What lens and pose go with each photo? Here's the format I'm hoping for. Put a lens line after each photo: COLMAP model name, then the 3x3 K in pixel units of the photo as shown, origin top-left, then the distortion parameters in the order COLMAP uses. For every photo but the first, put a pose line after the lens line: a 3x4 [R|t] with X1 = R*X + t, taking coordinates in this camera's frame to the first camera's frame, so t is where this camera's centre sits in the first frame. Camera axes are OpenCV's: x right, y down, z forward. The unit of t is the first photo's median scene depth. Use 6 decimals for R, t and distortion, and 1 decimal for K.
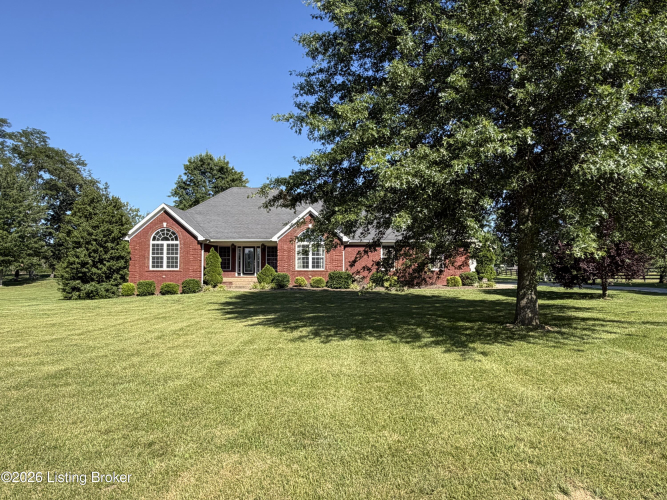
lens RADIAL K [[442.6, 0, 332.8], [0, 442.6, 249.0], [0, 0, 1]] dist [-0.002416, 0.003027]
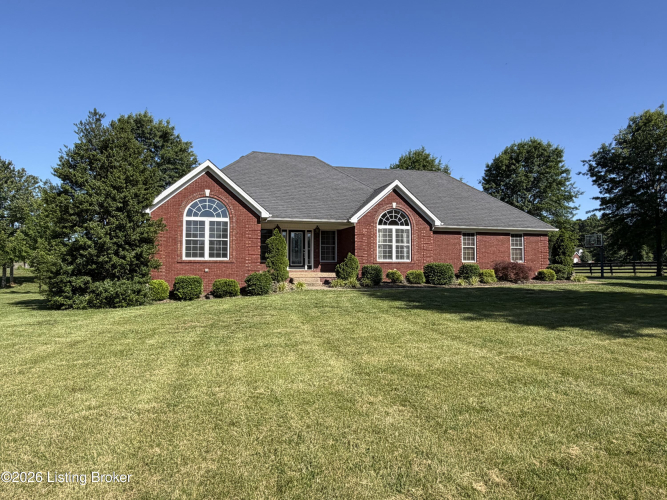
lens RADIAL K [[442.7, 0, 333.5], [0, 442.7, 250.0], [0, 0, 1]] dist [-0.002181, 0.002242]
pose [[0.950178, 0.012877, 0.311441, -0.405208], [-0.016334, 0.999831, 0.008493, 0.023099], [-0.311278, -0.013157, 0.950228, 0.301846]]
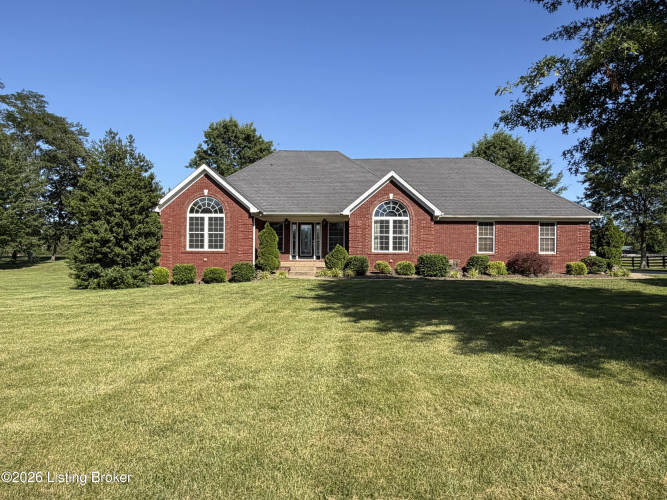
lens RADIAL K [[447.7, 0, 333.5], [0, 447.7, 250.0], [0, 0, 1]] dist [0.006109, -0.000001]
pose [[0.999972, 0.007487, -0.000611, -0.155684], [-0.007459, 0.999311, 0.036364, 0.015577], [0.000883, -0.036359, 0.999338, 0.215345]]
